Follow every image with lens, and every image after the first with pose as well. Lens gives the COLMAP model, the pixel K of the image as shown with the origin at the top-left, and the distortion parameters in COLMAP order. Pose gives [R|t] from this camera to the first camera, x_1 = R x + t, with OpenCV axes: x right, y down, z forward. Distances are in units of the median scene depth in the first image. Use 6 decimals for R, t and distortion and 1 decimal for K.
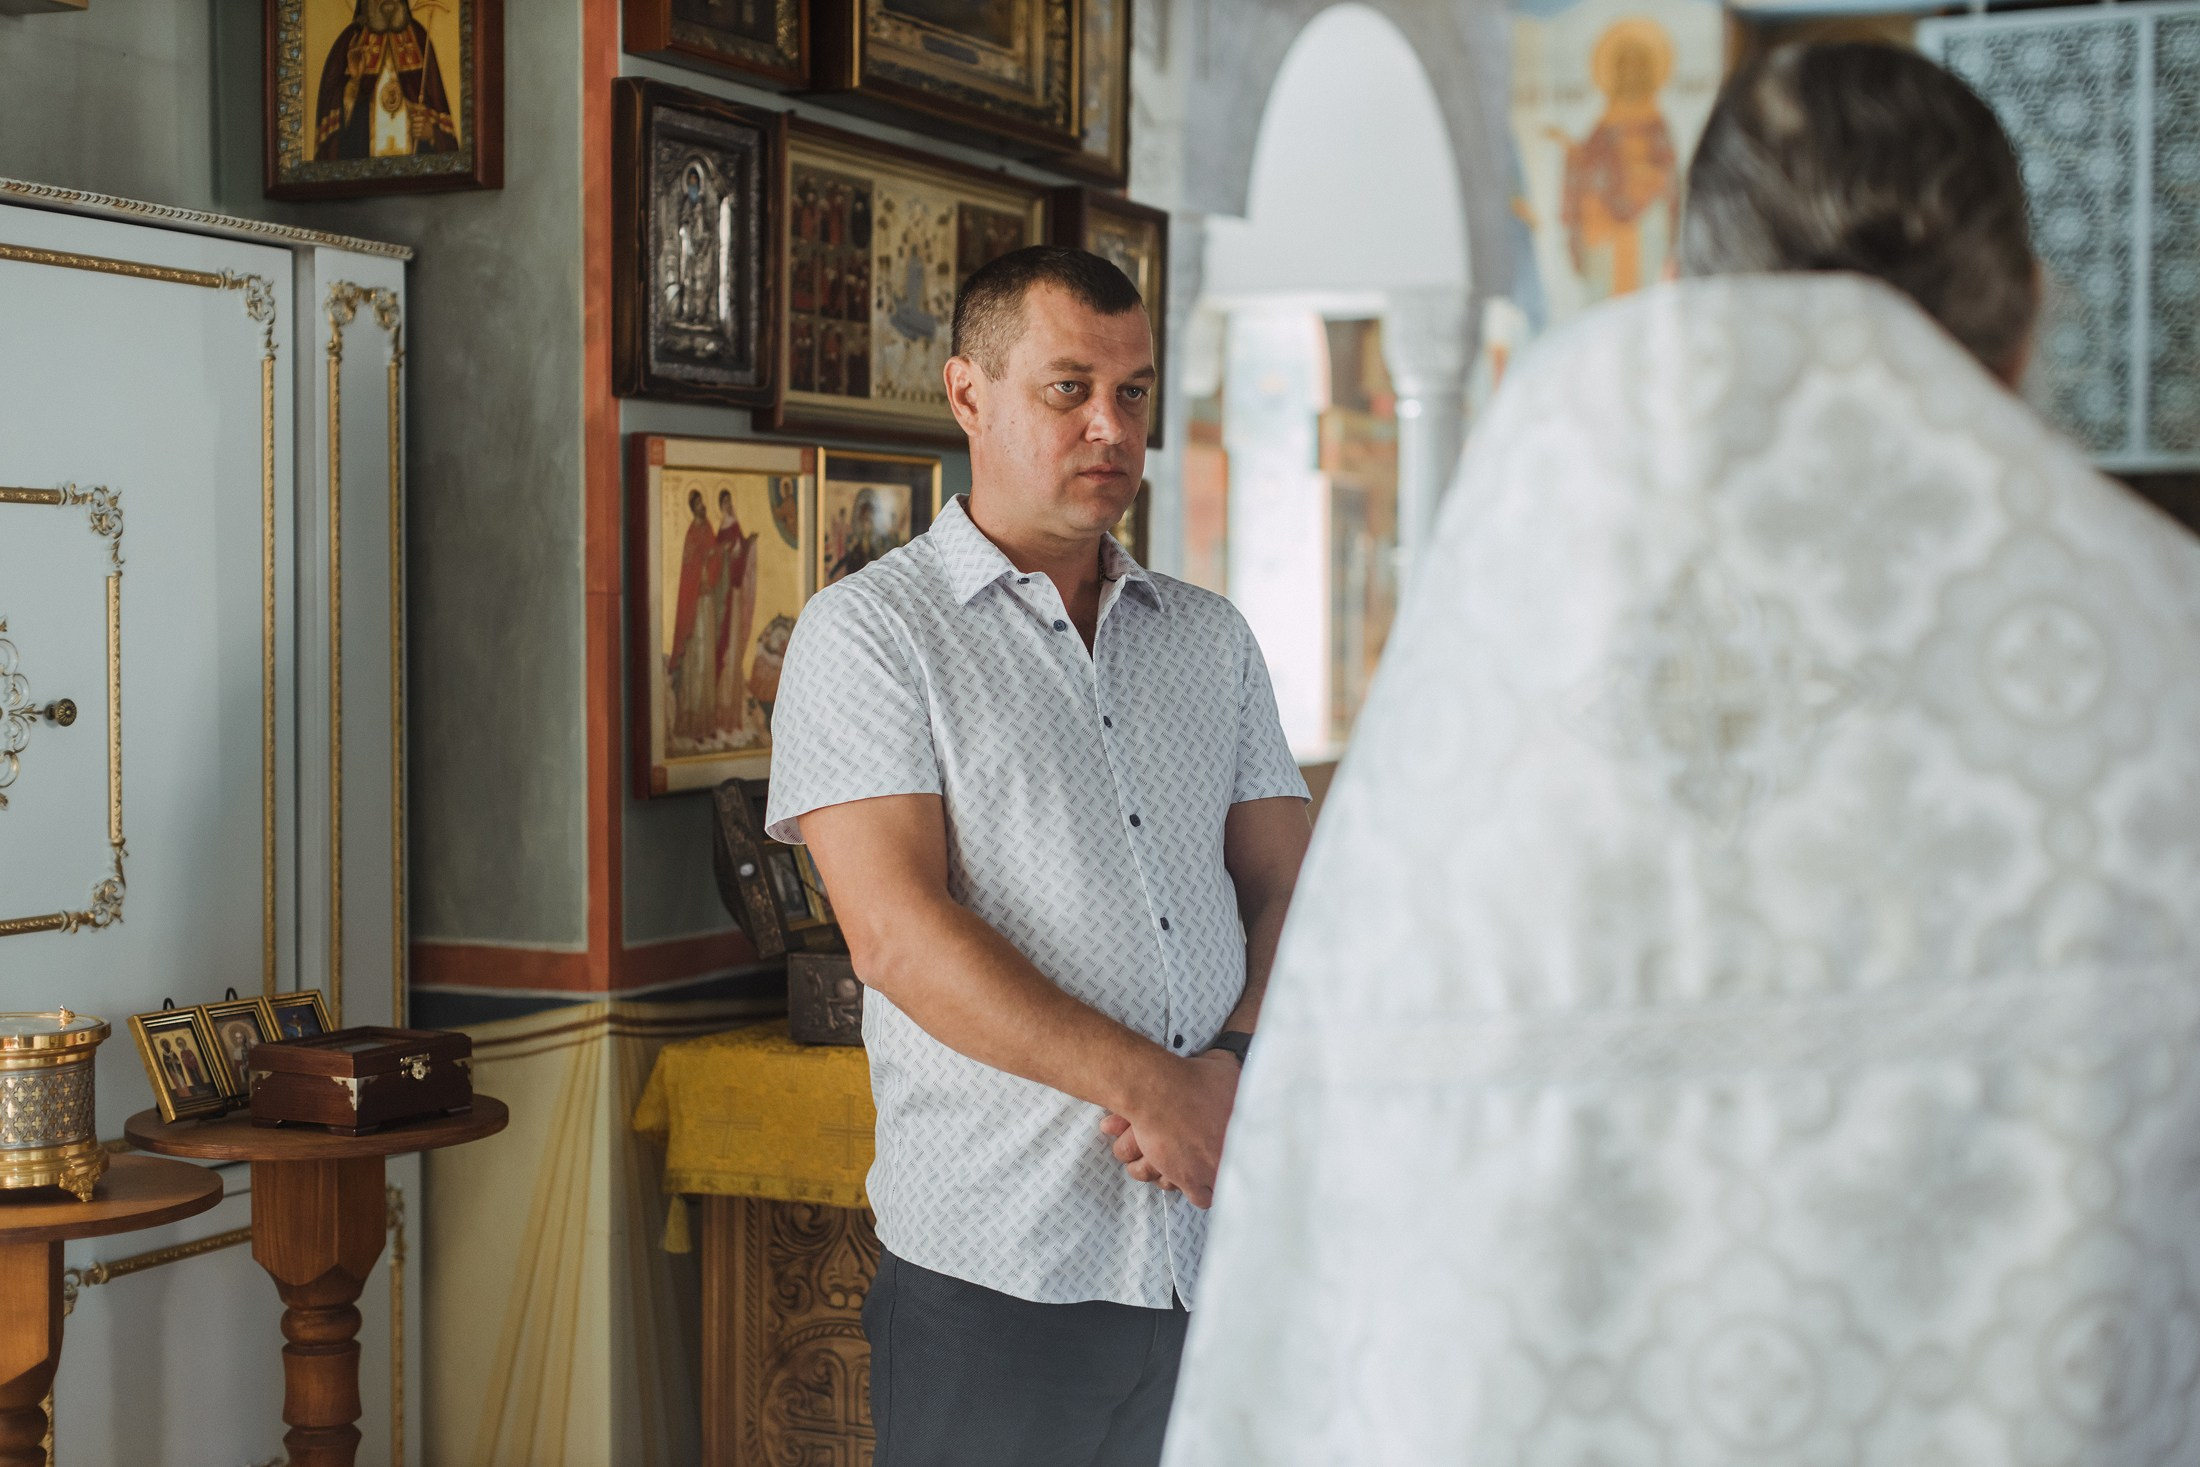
lens RADIAL K [[3166.9, 0, 1100.0], [0, 3166.9, 733.5], [0, 0, 1]] dist [-0.001942, 0.092040]
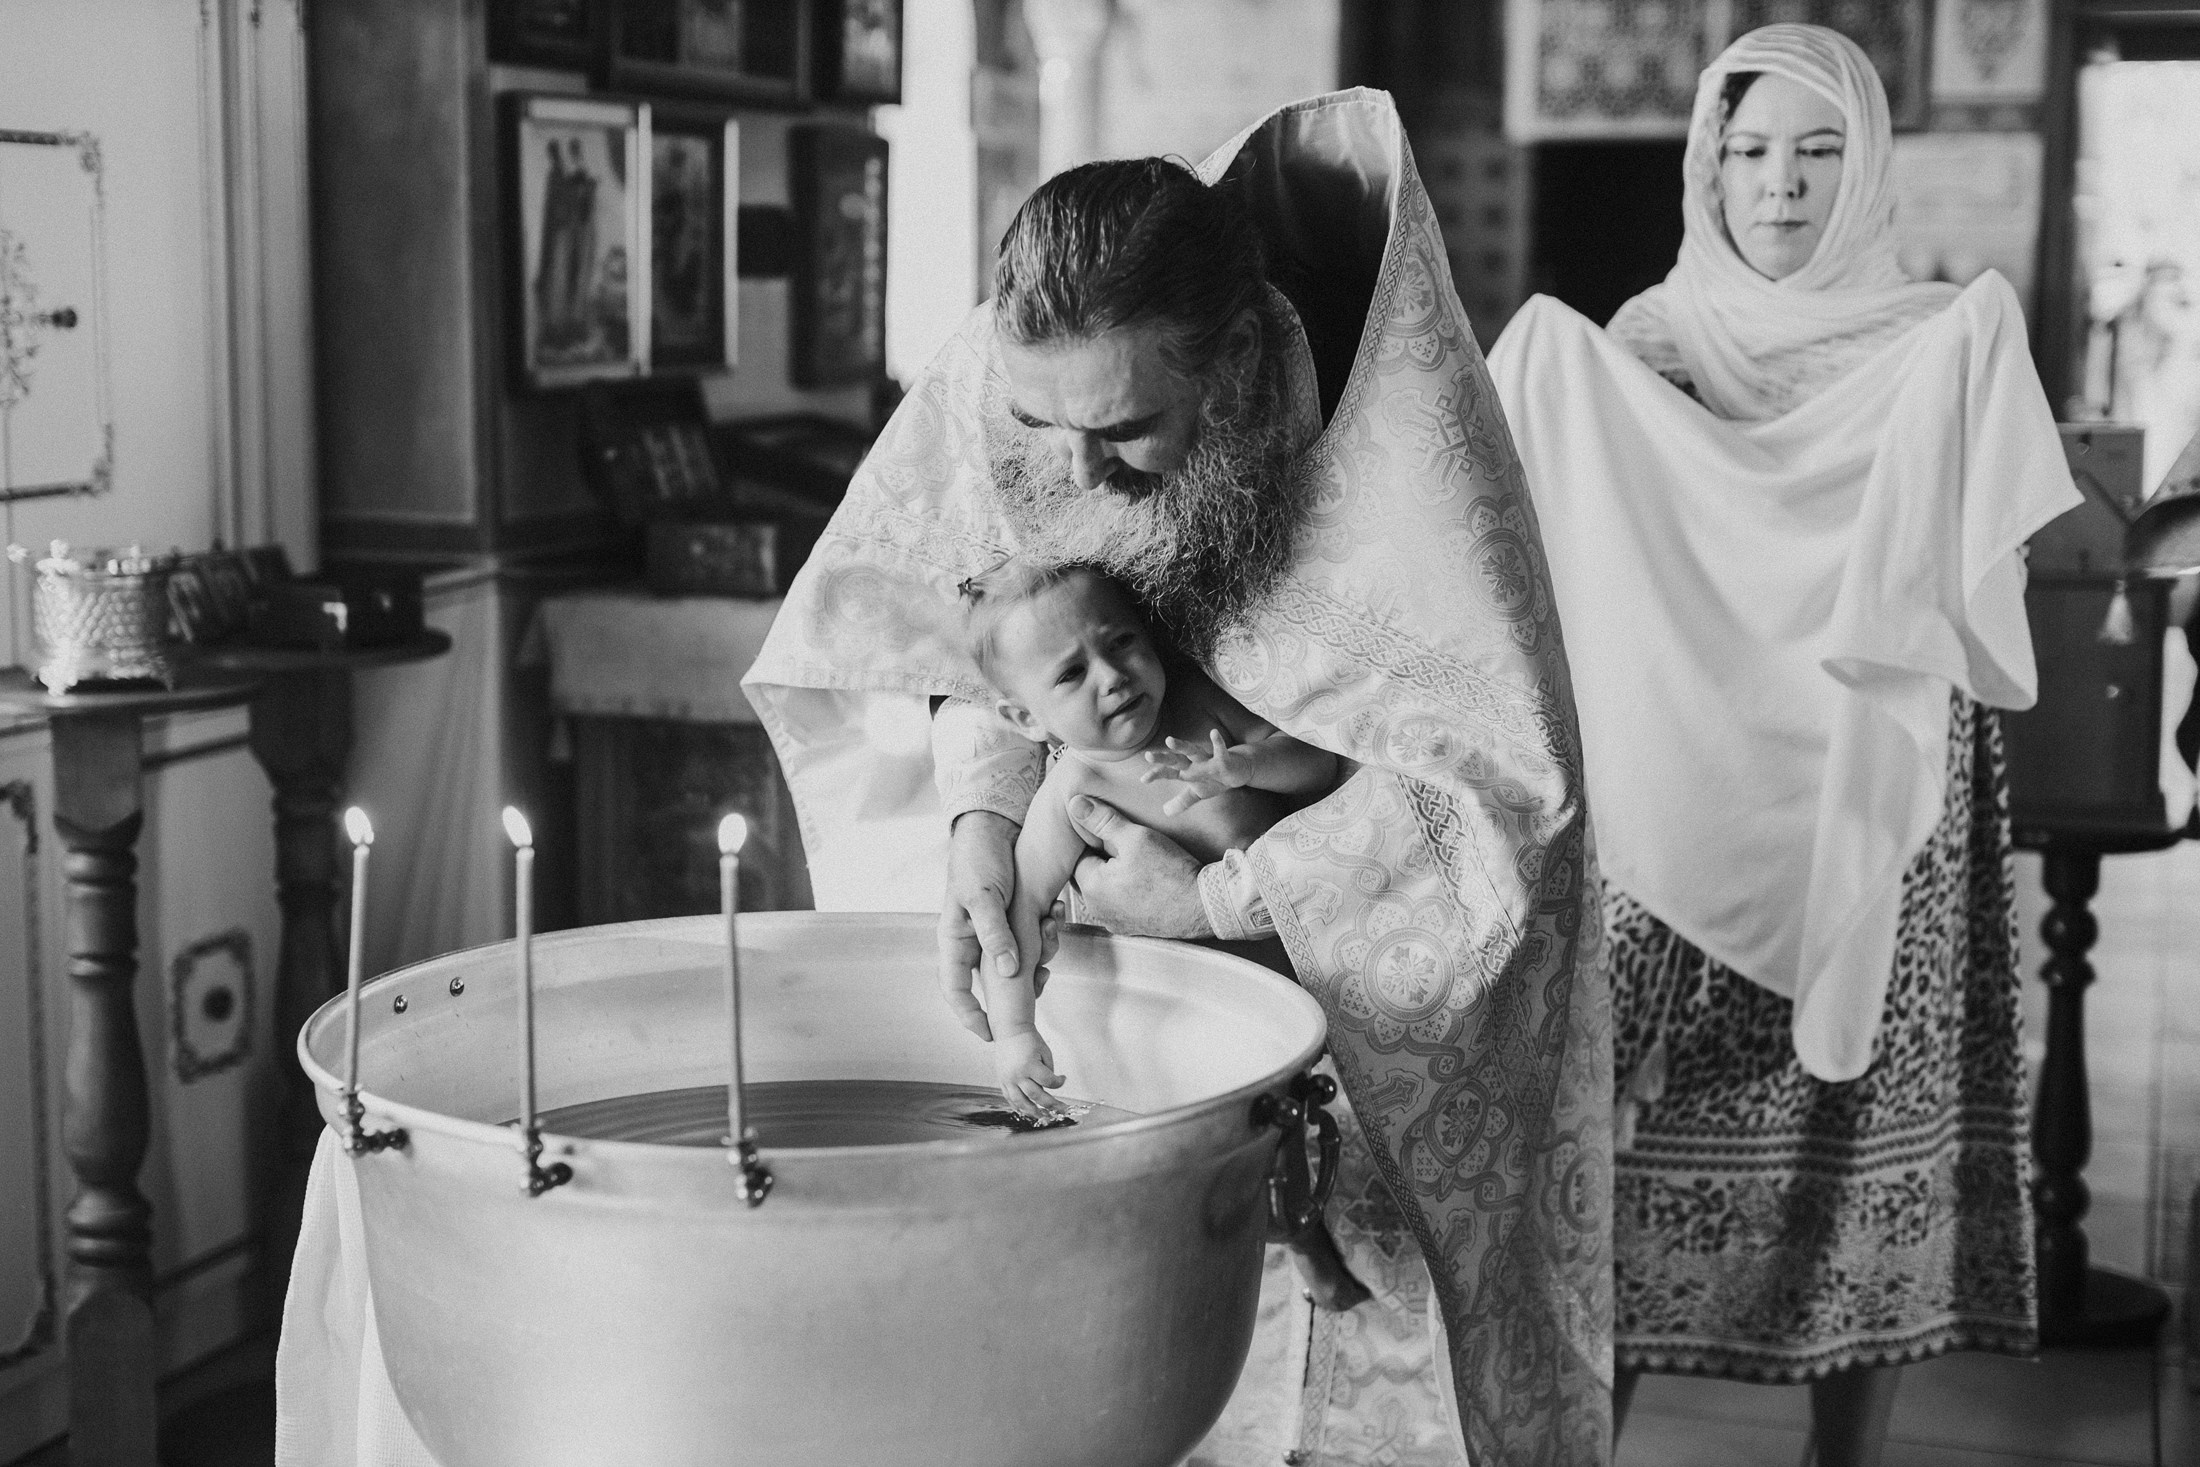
lens RADIAL K [[3166.9, 0, 1100.0], [0, 3166.9, 733.5], [0, 0, 1]] dist [-0.001942, 0.092040]
pose [[0.991957, -0.013097, 0.125895, -0.076343], [-0.000313, 0.994376, 0.105910, 0.019987], [-0.126574, -0.105098, 0.986374, -0.240835]]
